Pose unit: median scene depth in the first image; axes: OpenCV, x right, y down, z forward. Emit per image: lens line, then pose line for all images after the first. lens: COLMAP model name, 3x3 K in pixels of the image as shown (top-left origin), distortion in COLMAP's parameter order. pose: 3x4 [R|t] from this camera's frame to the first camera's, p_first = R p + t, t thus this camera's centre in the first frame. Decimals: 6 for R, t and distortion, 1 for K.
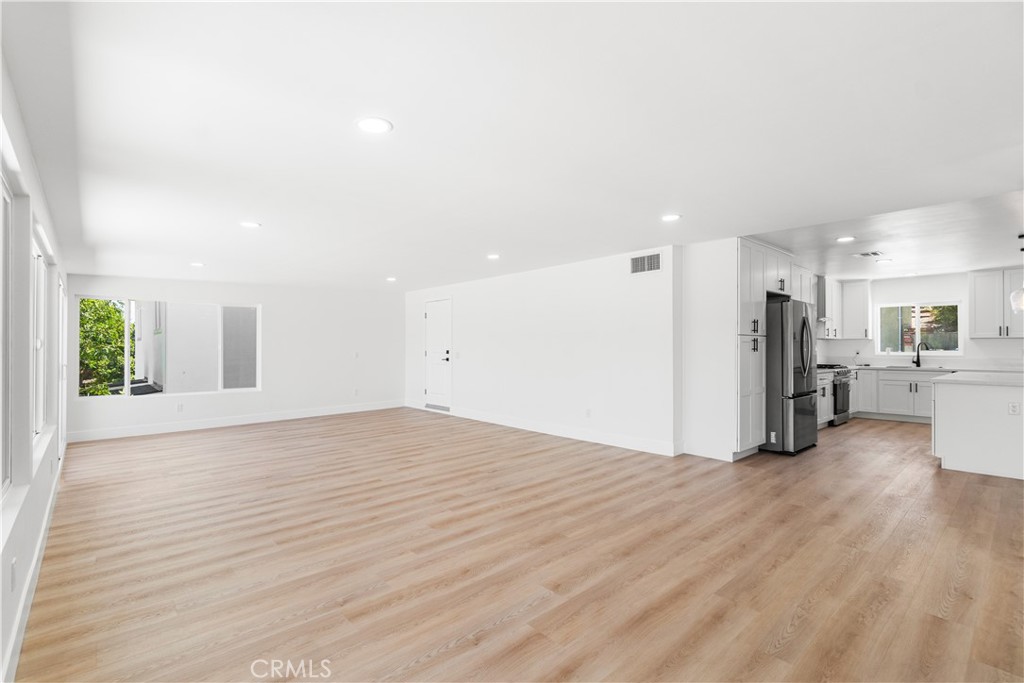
lens RADIAL K [[455.4, 0, 512.0], [0, 455.4, 341.5], [0, 0, 1]] dist [-0.002691, -0.000078]
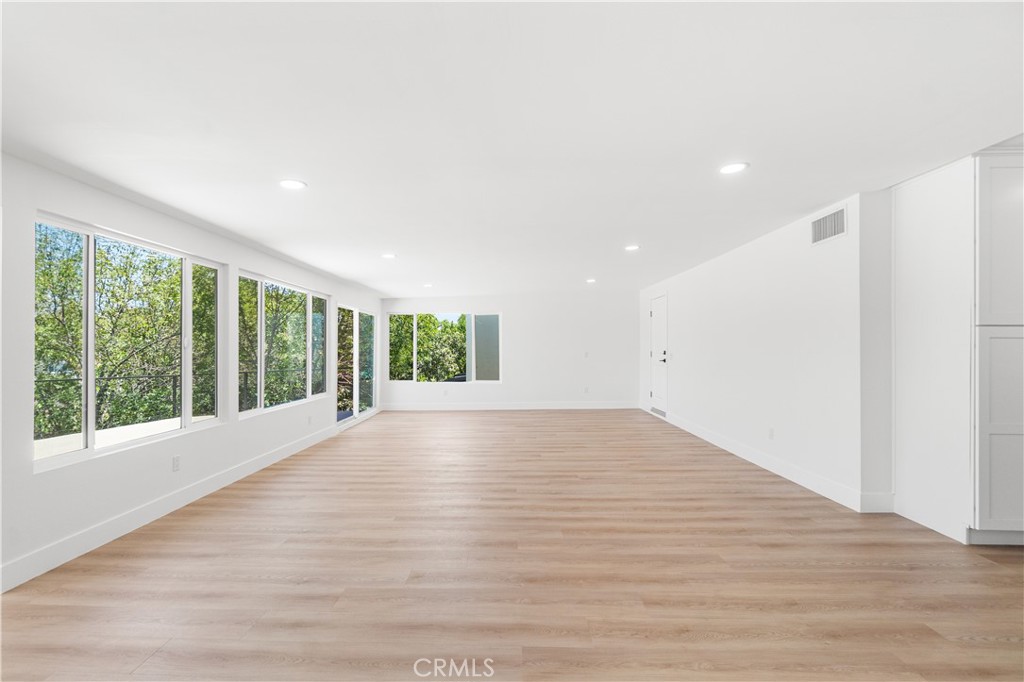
lens RADIAL K [[464.2, 0, 512.0], [0, 464.2, 341.0], [0, 0, 1]] dist [0.002609, 0.000528]
pose [[0.740555, -0.009086, -0.671934, 0.558318], [0.007990, 0.999957, -0.004715, 0.003529], [0.671948, -0.001877, 0.740596, 0.205158]]
